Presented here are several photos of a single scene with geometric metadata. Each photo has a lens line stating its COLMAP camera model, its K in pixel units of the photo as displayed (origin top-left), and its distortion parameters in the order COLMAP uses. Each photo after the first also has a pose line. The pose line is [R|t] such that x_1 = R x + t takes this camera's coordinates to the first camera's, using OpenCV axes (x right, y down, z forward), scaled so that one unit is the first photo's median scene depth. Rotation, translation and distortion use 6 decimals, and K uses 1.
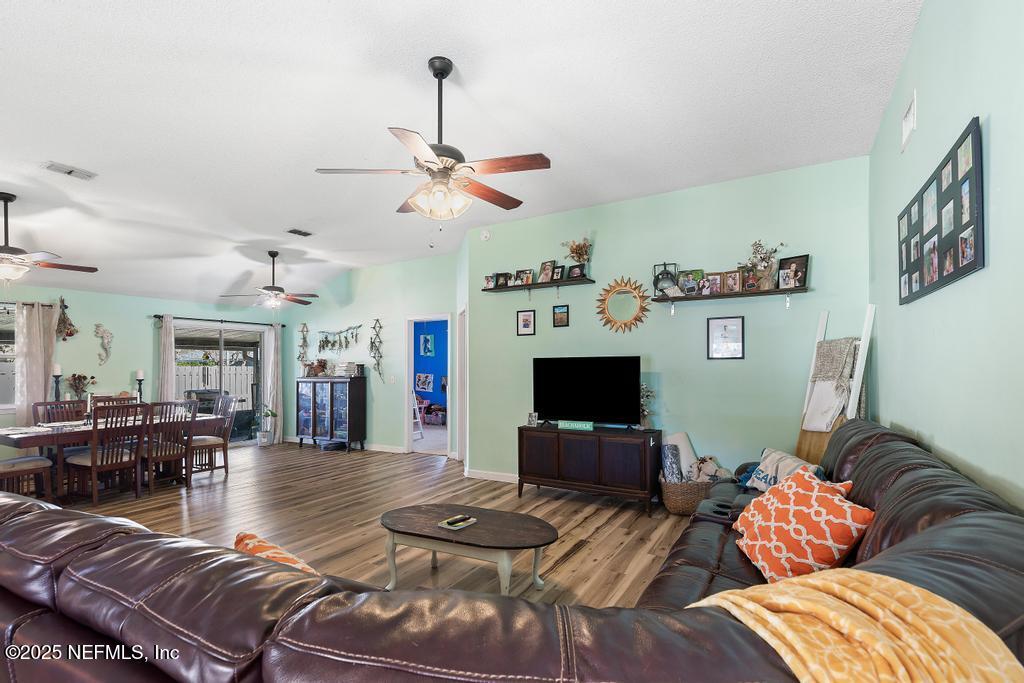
lens RADIAL K [[475.9, 0, 523.2], [0, 475.9, 364.3], [0, 0, 1]] dist [-0.001076, -0.000601]
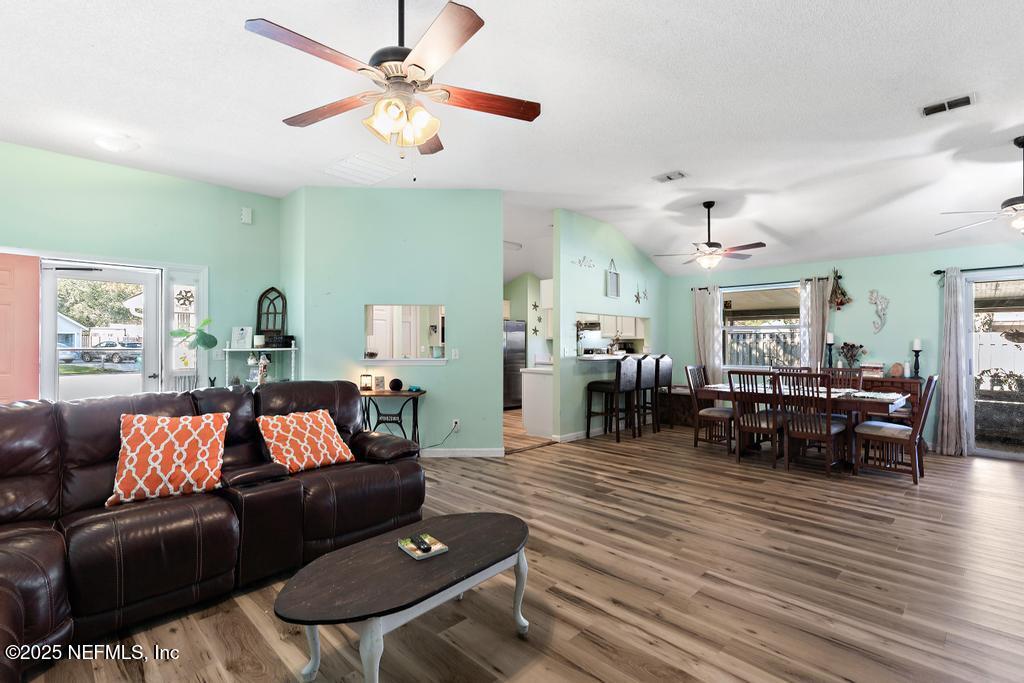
lens RADIAL K [[482.9, 0, 512.0], [0, 482.9, 341.5], [0, 0, 1]] dist [0.000522, 0.000077]
pose [[-0.273168, 0.007653, -0.961936, 0.270643], [0.005752, 0.999963, 0.006322, 0.008815], [0.961949, -0.003806, -0.273202, 0.683765]]
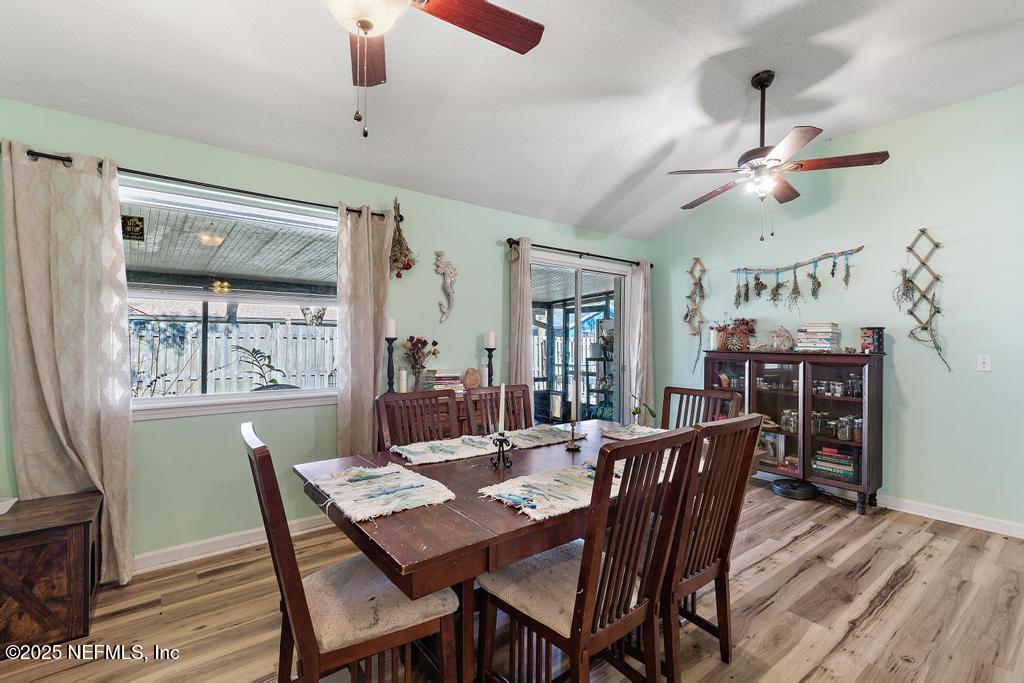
lens RADIAL K [[458.5, 0, 503.4], [0, 458.5, 344.4], [0, 0, 1]] dist [0.001889, -0.000001]
pose [[0.917157, 0.022489, -0.397892, -0.713328], [-0.016424, 0.999691, 0.018645, 0.020736], [0.398188, -0.010565, 0.917243, 0.616578]]
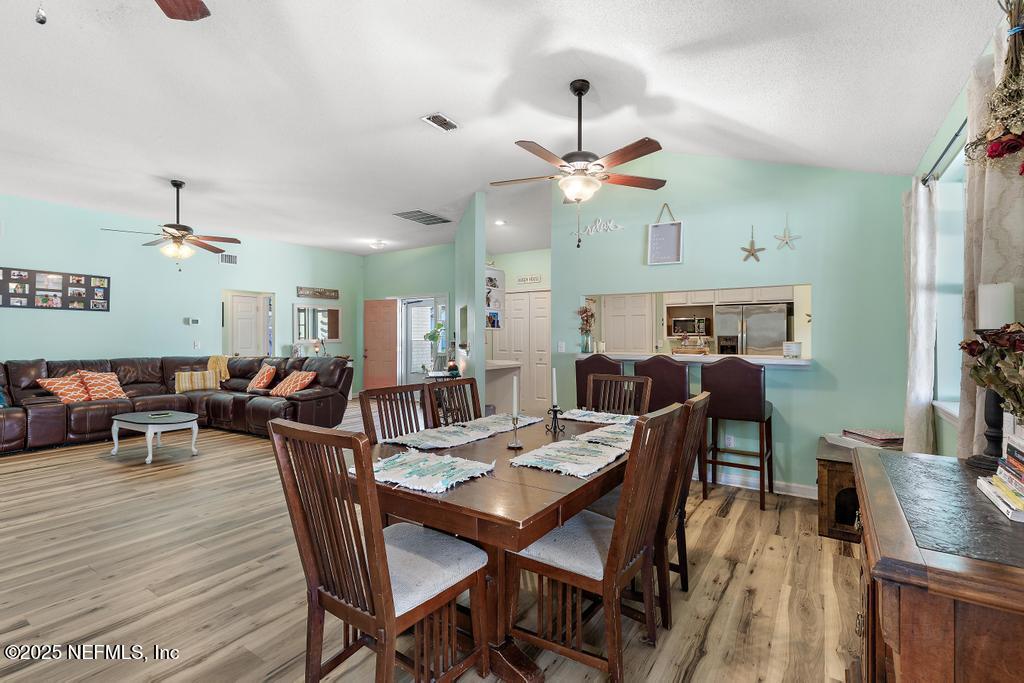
lens RADIAL K [[464.6, 0, 515.2], [0, 464.6, 337.1], [0, 0, 1]] dist [0.001417, -0.000603]
pose [[-0.997996, 0.012544, 0.062014, -0.842254], [0.012103, 0.999899, -0.007478, 0.029055], [-0.062101, -0.006712, -0.998047, 1.401653]]
